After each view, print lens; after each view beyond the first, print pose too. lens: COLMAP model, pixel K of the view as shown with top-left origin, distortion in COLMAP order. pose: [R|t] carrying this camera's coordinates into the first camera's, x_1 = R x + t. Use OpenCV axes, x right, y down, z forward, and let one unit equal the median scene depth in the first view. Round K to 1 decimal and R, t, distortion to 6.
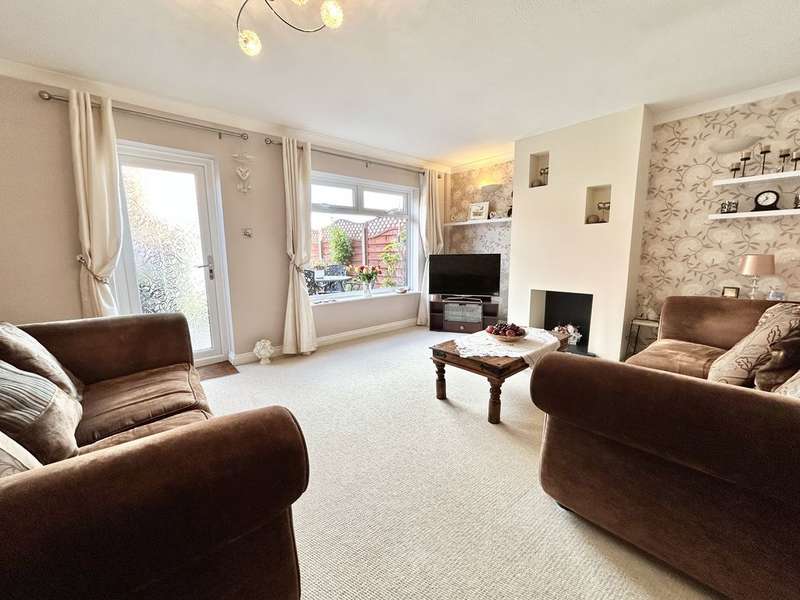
lens RADIAL K [[321.2, 0, 397.3], [0, 321.2, 298.6], [0, 0, 1]] dist [-0.000373, -0.000540]
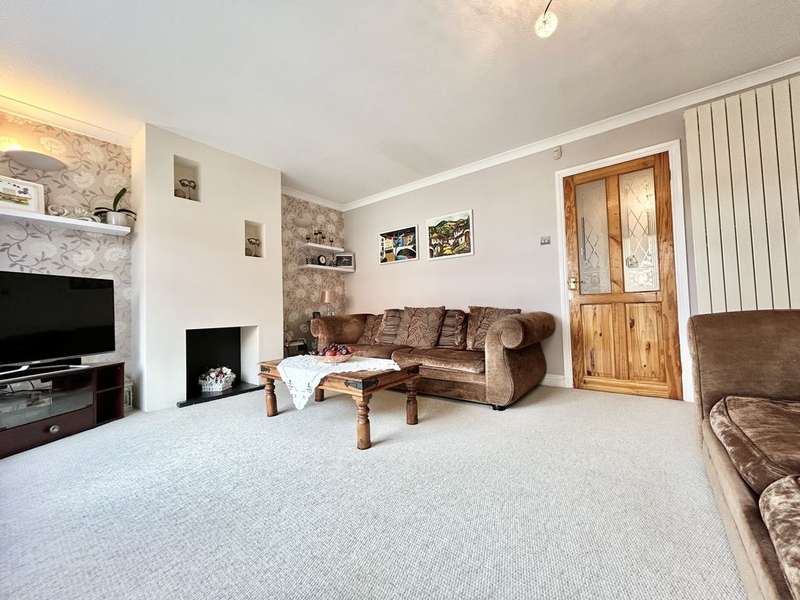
lens RADIAL K [[321.2, 0, 397.3], [0, 321.2, 298.6], [0, 0, 1]] dist [-0.000373, -0.000540]
pose [[-0.198594, 0.062250, 0.978103, -0.426775], [0.181939, 0.982976, -0.025619, 0.009114], [-0.963046, 0.172867, -0.206539, 0.705059]]
